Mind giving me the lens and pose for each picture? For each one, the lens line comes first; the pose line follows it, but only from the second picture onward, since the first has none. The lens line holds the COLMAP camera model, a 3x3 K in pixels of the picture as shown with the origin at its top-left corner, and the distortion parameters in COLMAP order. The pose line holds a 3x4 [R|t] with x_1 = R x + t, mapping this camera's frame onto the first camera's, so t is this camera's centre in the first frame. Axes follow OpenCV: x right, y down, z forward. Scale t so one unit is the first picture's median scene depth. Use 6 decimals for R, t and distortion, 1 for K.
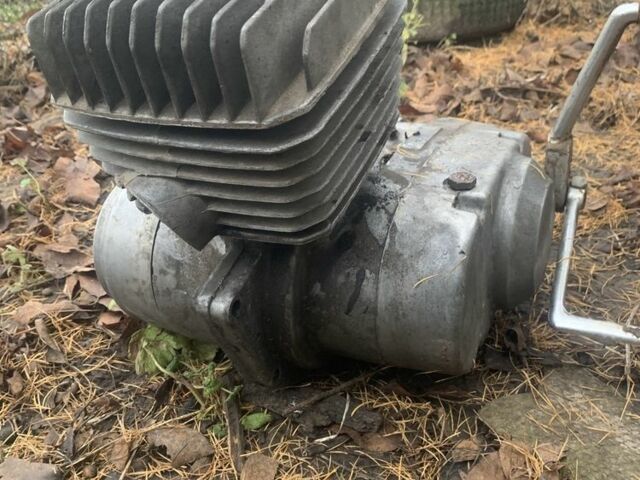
lens RADIAL K [[751.4, 0, 320.0], [0, 751.4, 240.0], [0, 0, 1]] dist [-0.025116, -0.038183]
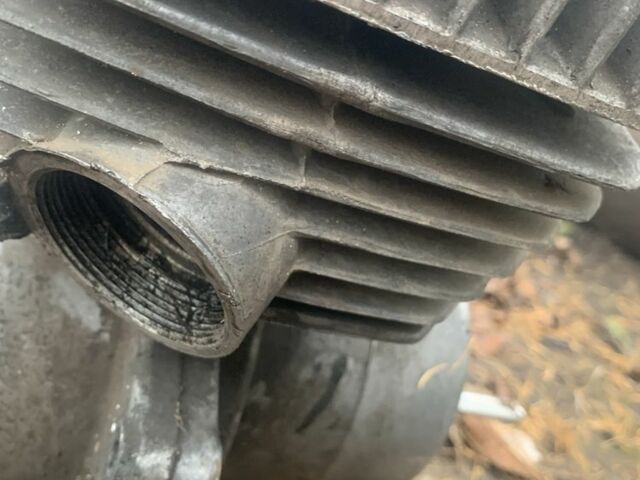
lens RADIAL K [[751.4, 0, 320.0], [0, 751.4, 240.0], [0, 0, 1]] dist [-0.025116, -0.038183]
pose [[0.648881, 0.057066, 0.758747, -0.468141], [-0.102941, 0.994600, 0.013230, -0.065378], [-0.753894, -0.086691, 0.651251, 0.759331]]
